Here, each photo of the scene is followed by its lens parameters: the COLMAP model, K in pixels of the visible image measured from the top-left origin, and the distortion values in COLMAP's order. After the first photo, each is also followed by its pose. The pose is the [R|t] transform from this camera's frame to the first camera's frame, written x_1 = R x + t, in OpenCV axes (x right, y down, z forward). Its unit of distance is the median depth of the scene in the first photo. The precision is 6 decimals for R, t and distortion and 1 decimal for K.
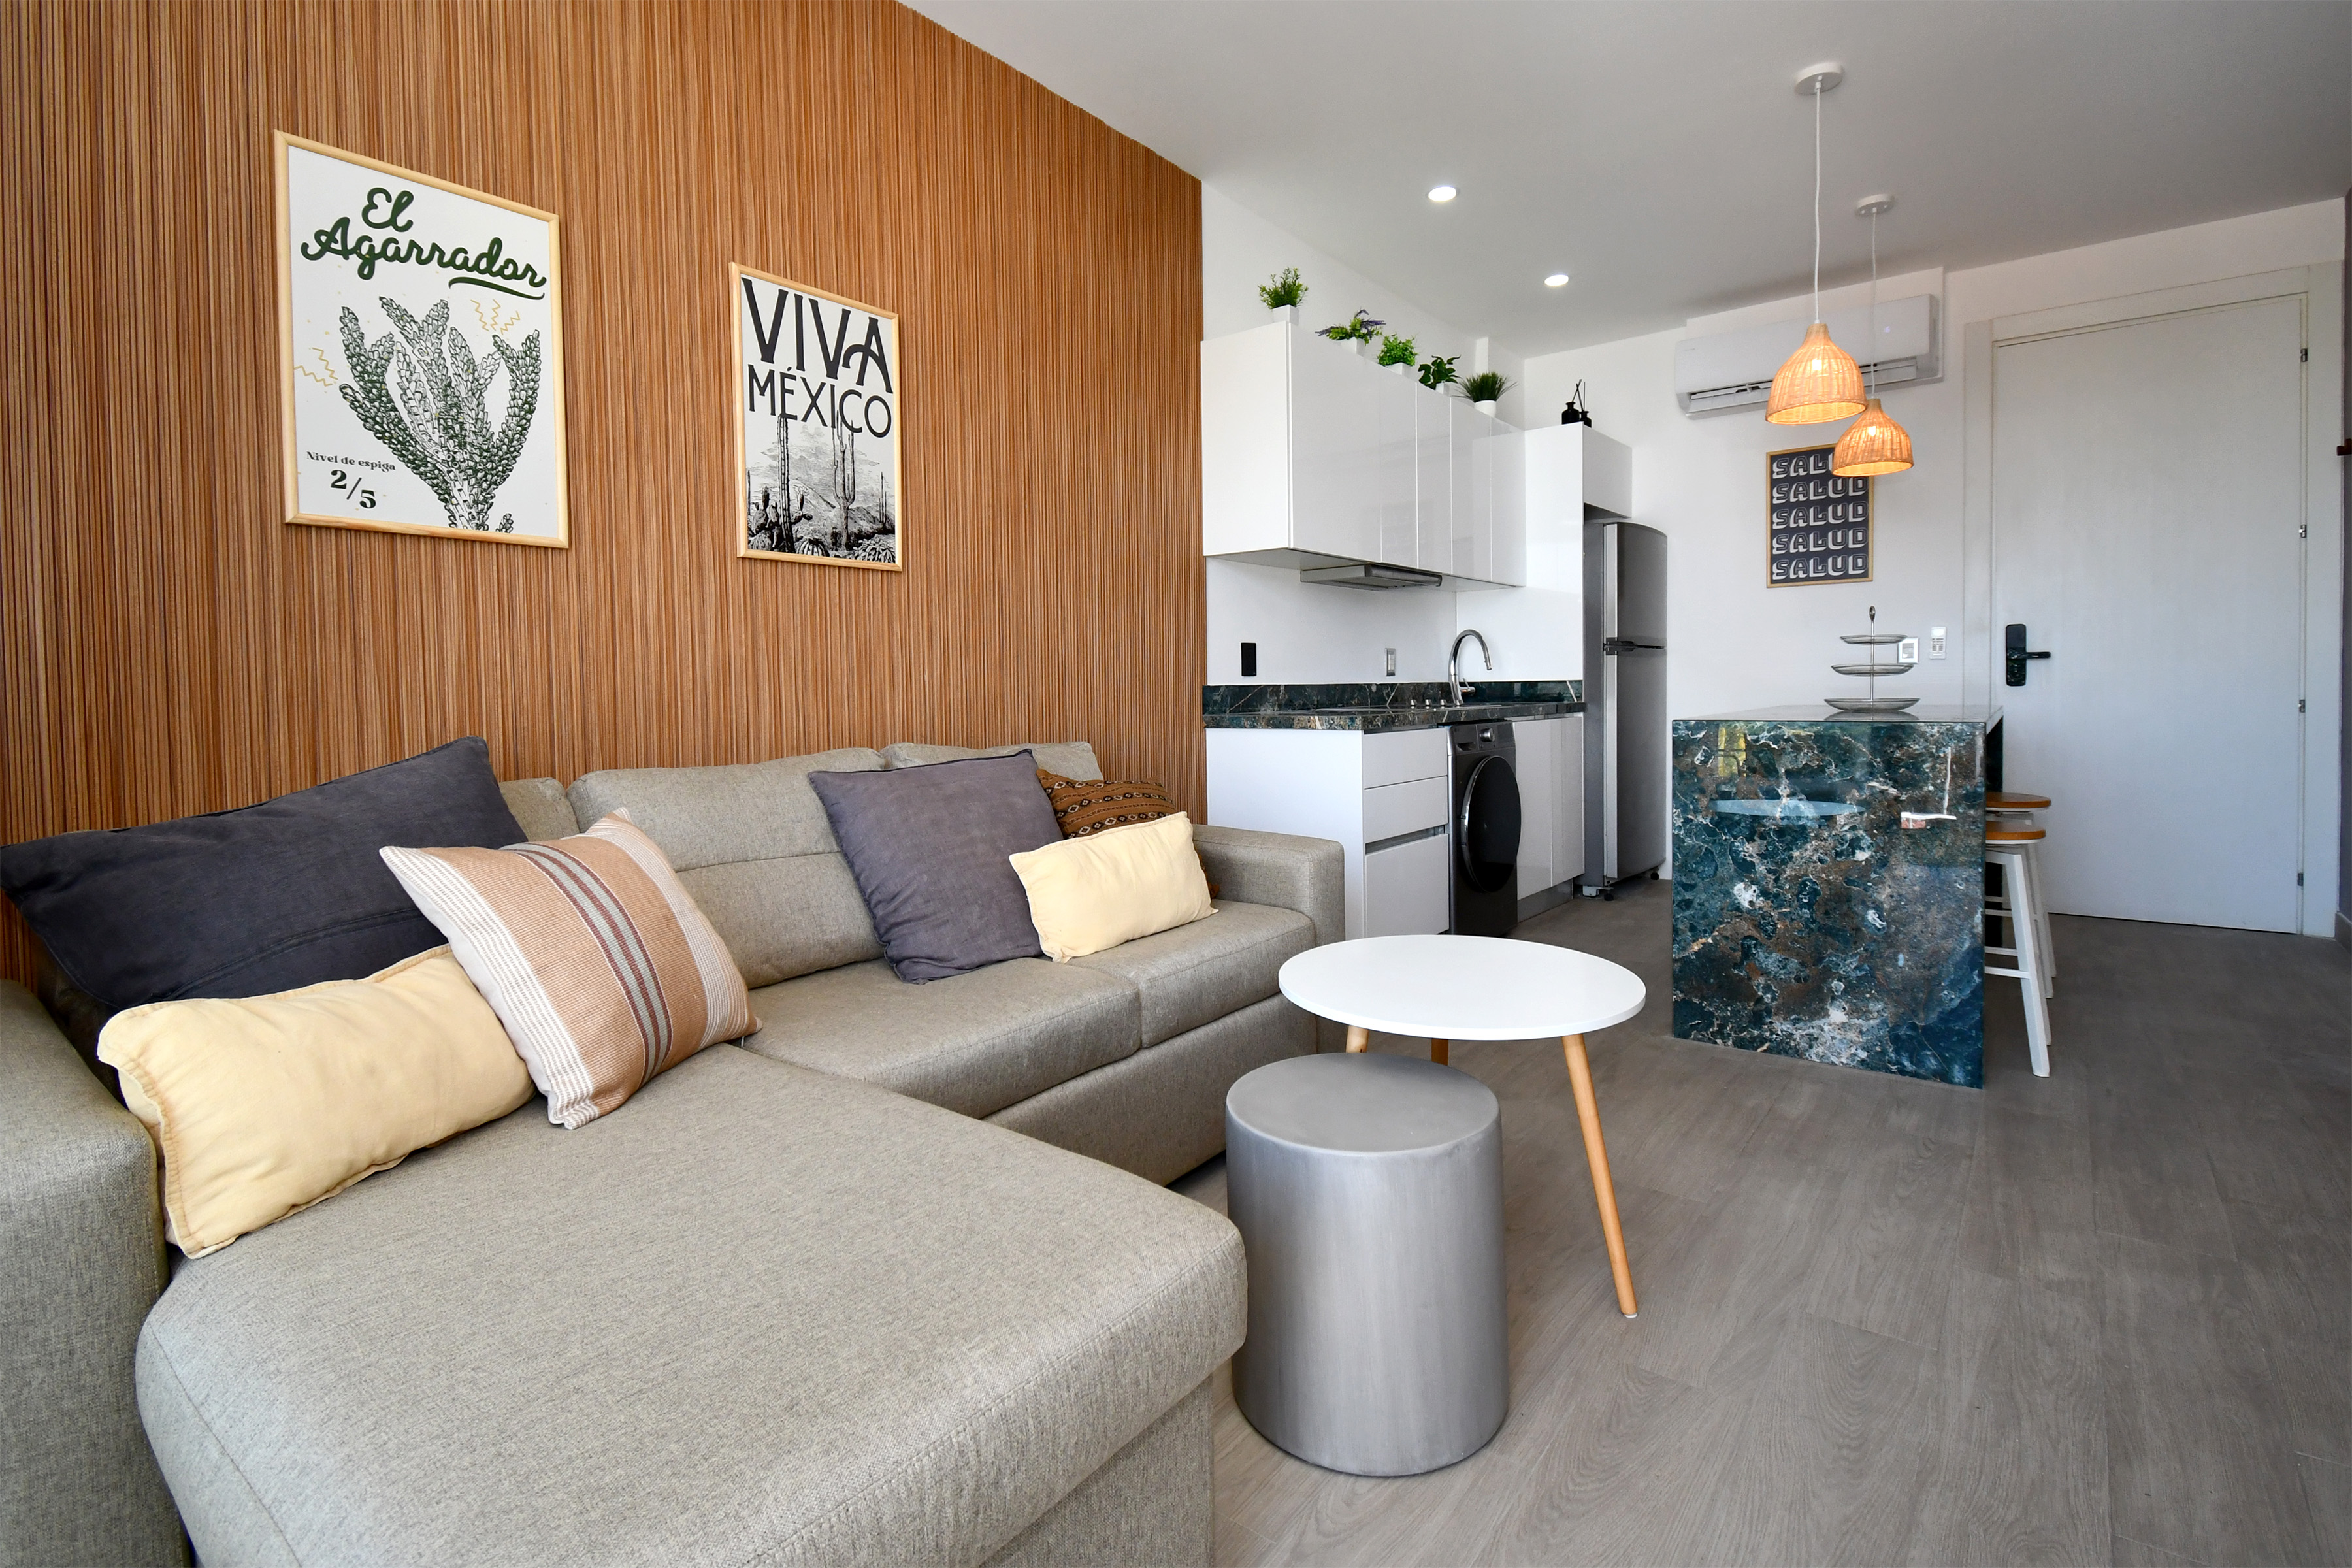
lens RADIAL K [[1108.0, 0, 1210.9], [0, 1108.0, 723.7], [0, 0, 1]] dist [0.045359, -0.030982]
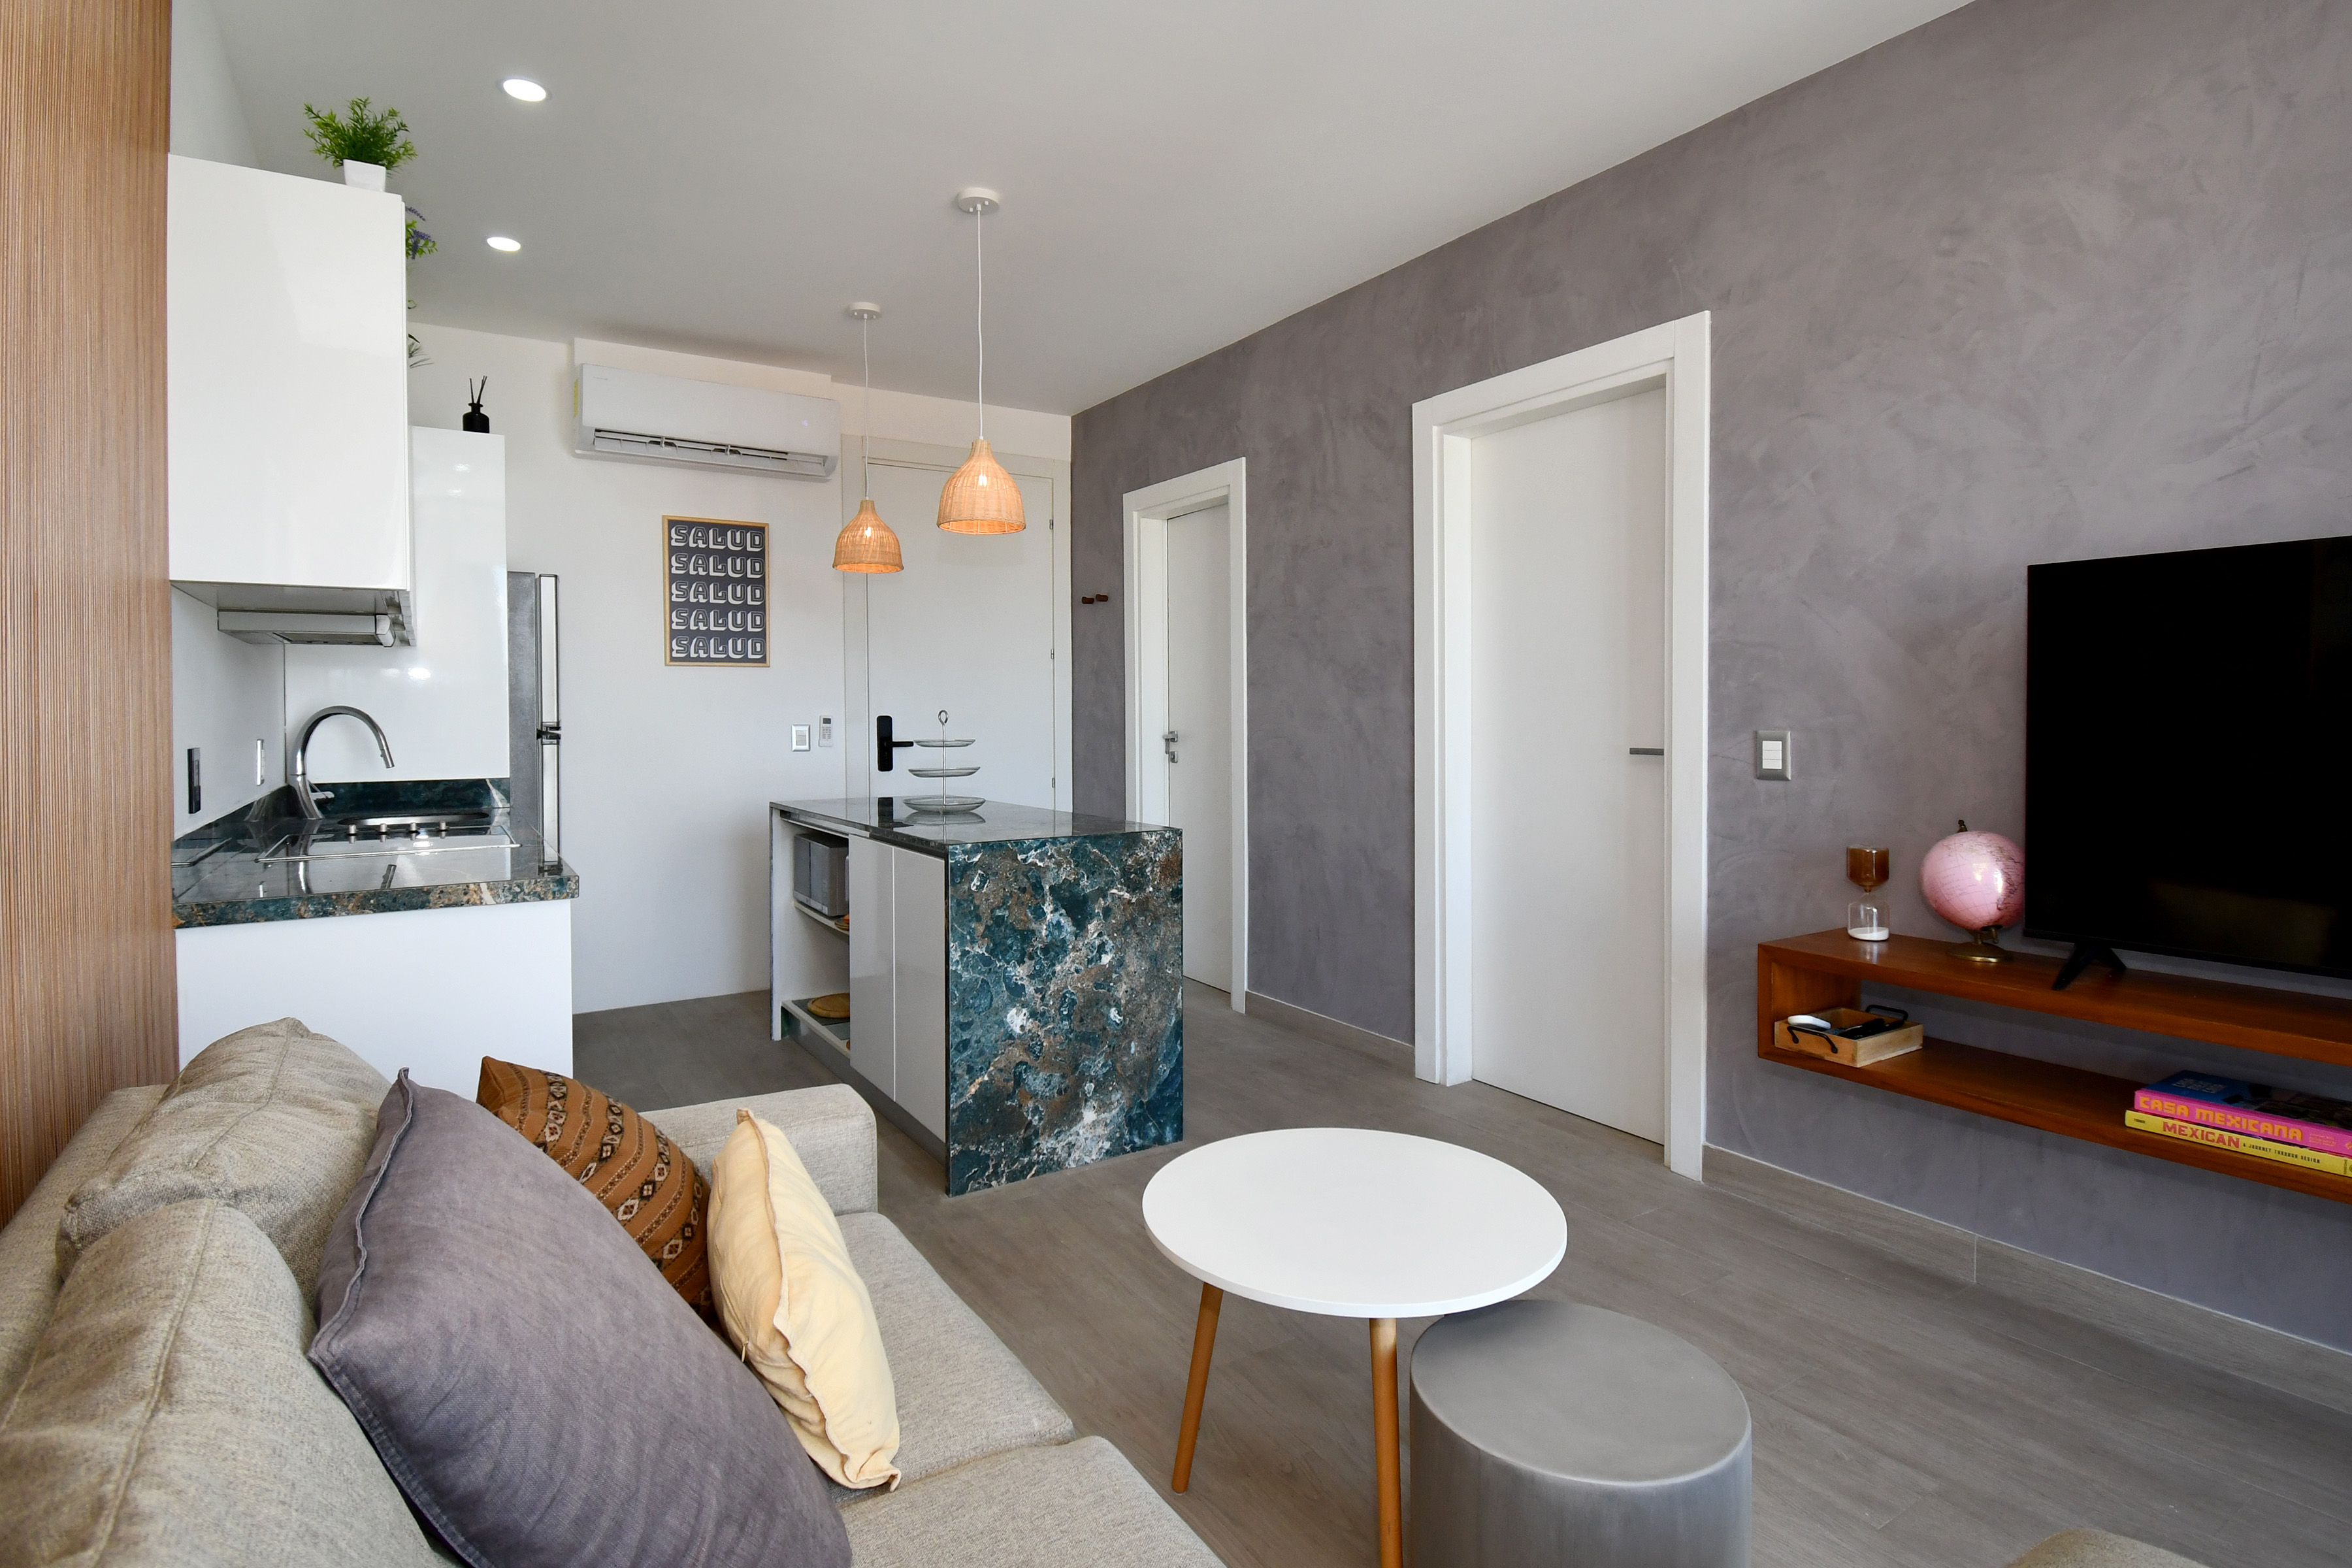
lens RADIAL K [[1181.7, 0, 1171.6], [0, 1181.7, 731.0], [0, 0, 1]] dist [0.025226, -0.030348]
pose [[0.353336, -0.000993, 0.935496, -0.478299], [0.030098, 0.999494, -0.010308, -0.091220], [-0.935012, 0.031799, 0.353187, 0.559073]]
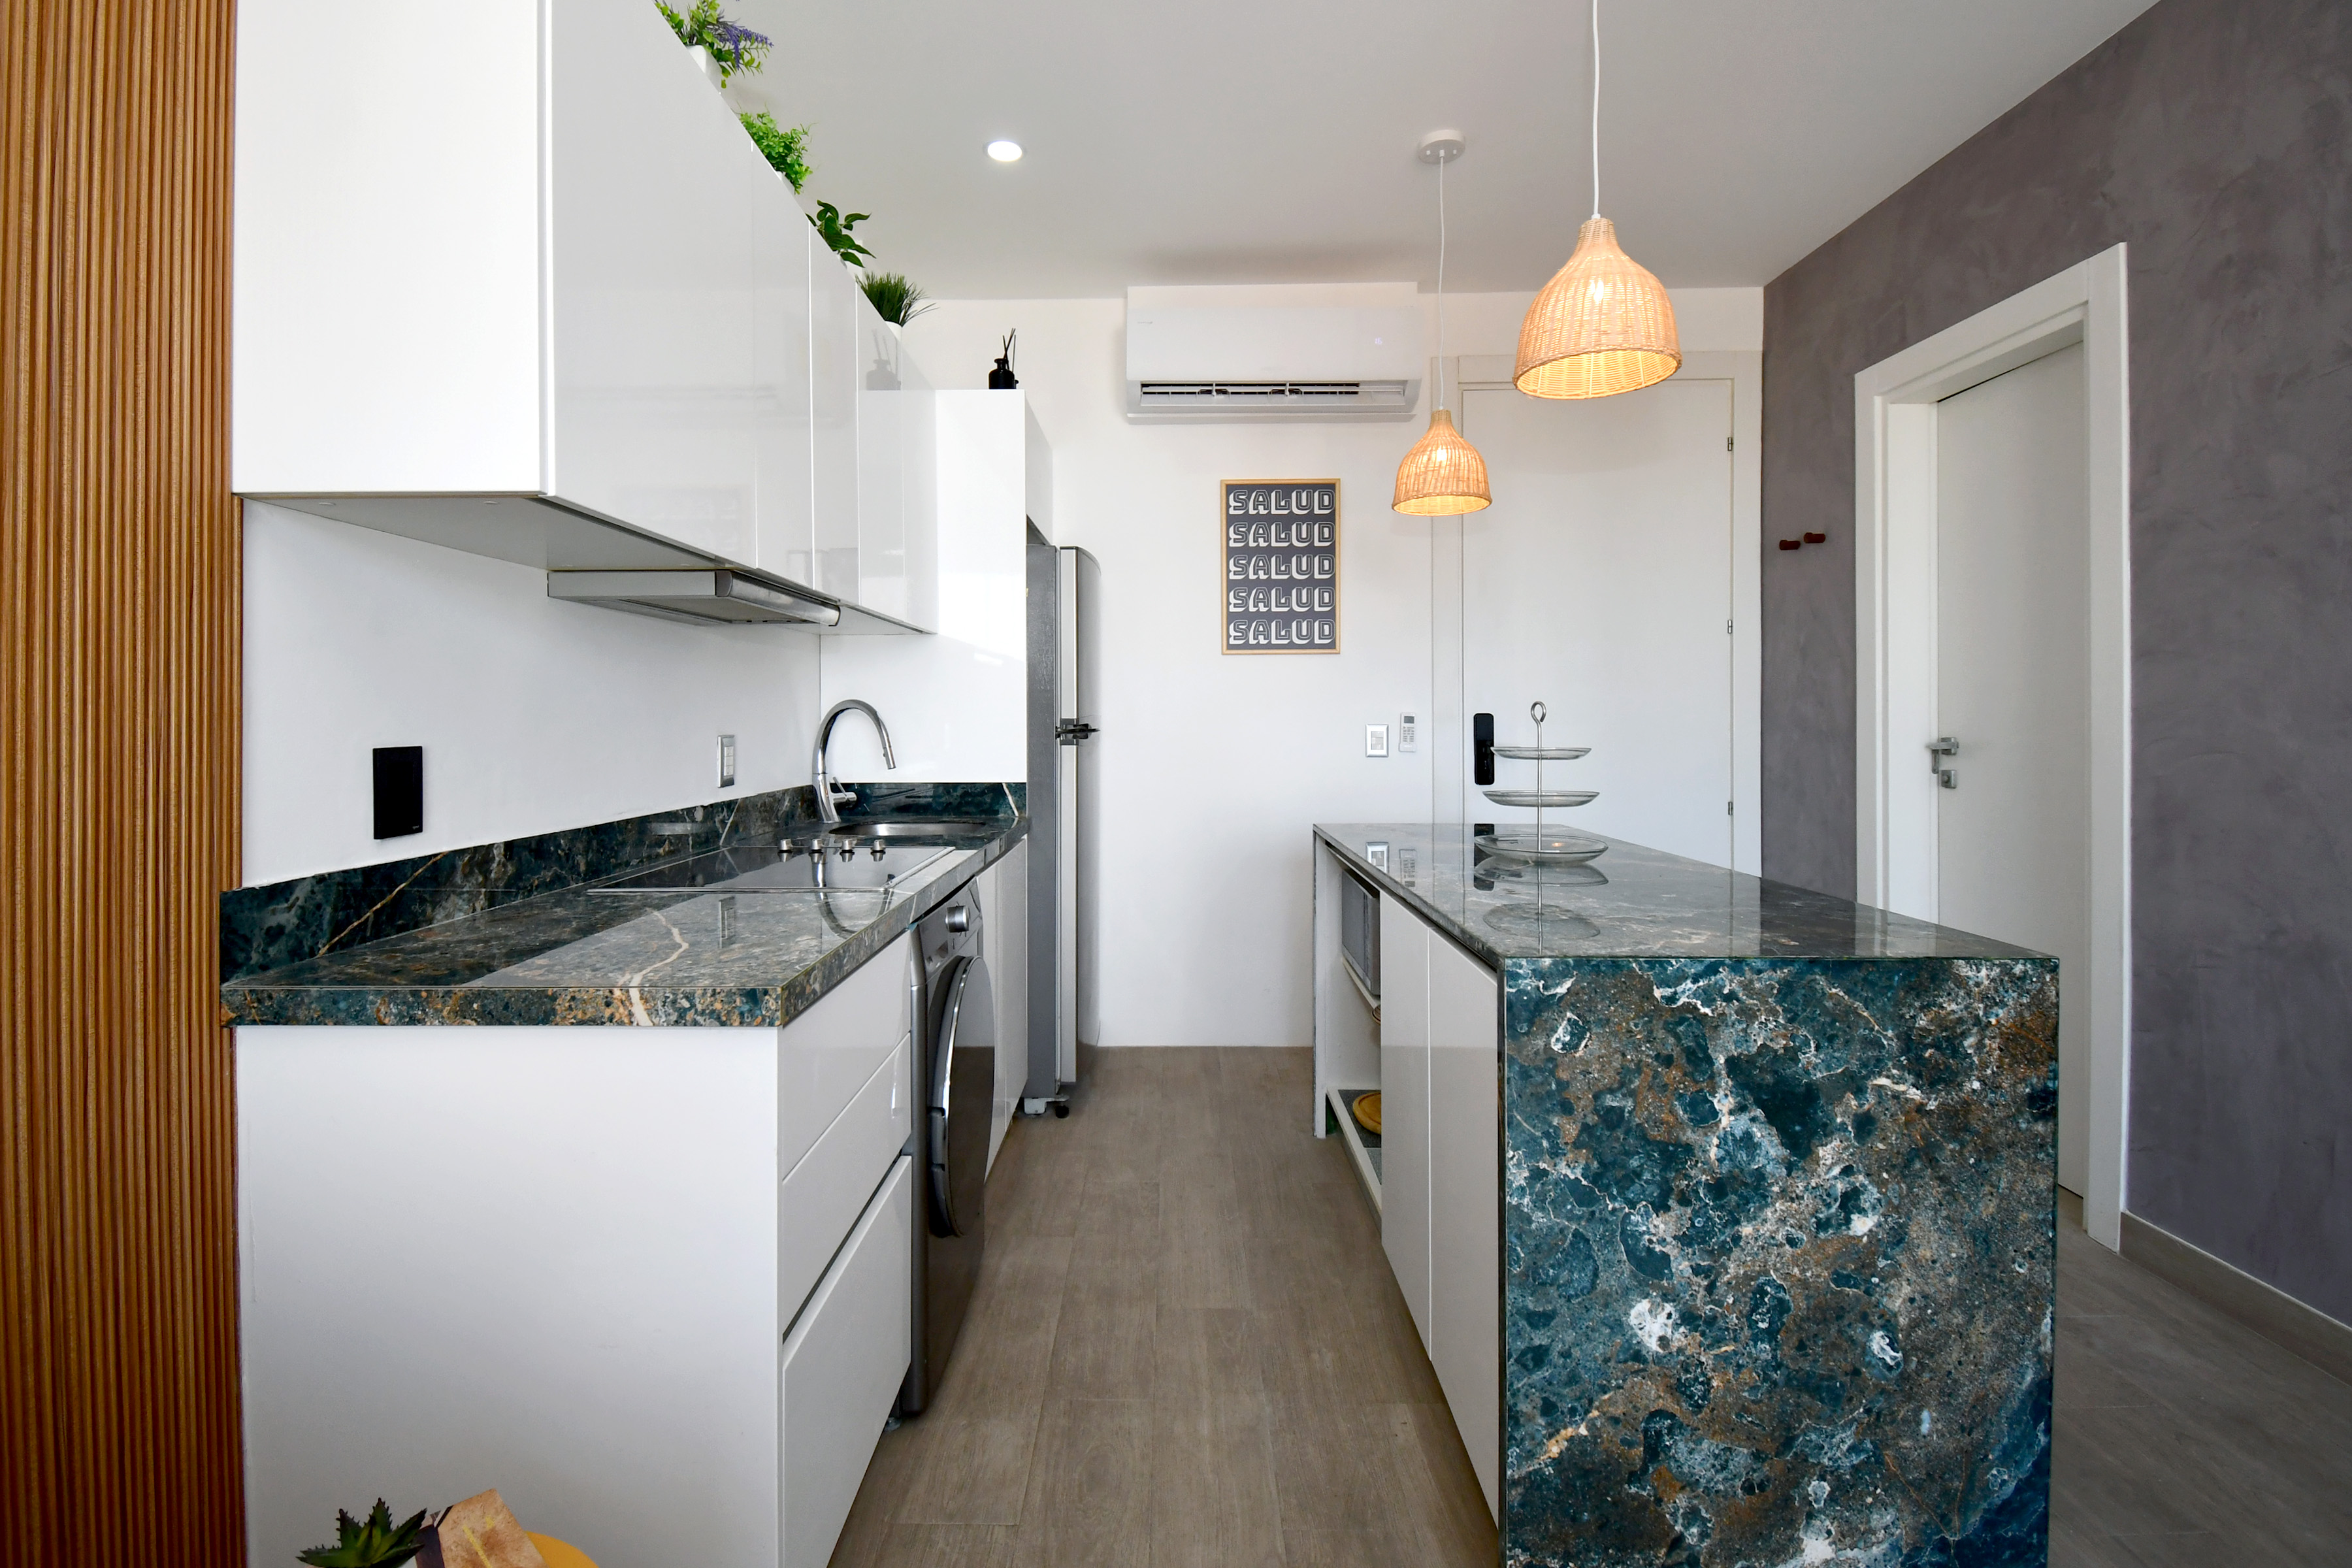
lens RADIAL K [[1091.1, 0, 1152.2], [0, 1091.1, 722.9], [0, 0, 1]] dist [0.036604, -0.030065]
pose [[0.808944, 0.010138, 0.587798, 0.031207], [0.009939, 0.999473, -0.030917, -0.099719], [-0.587801, 0.030852, 0.808417, 0.816430]]
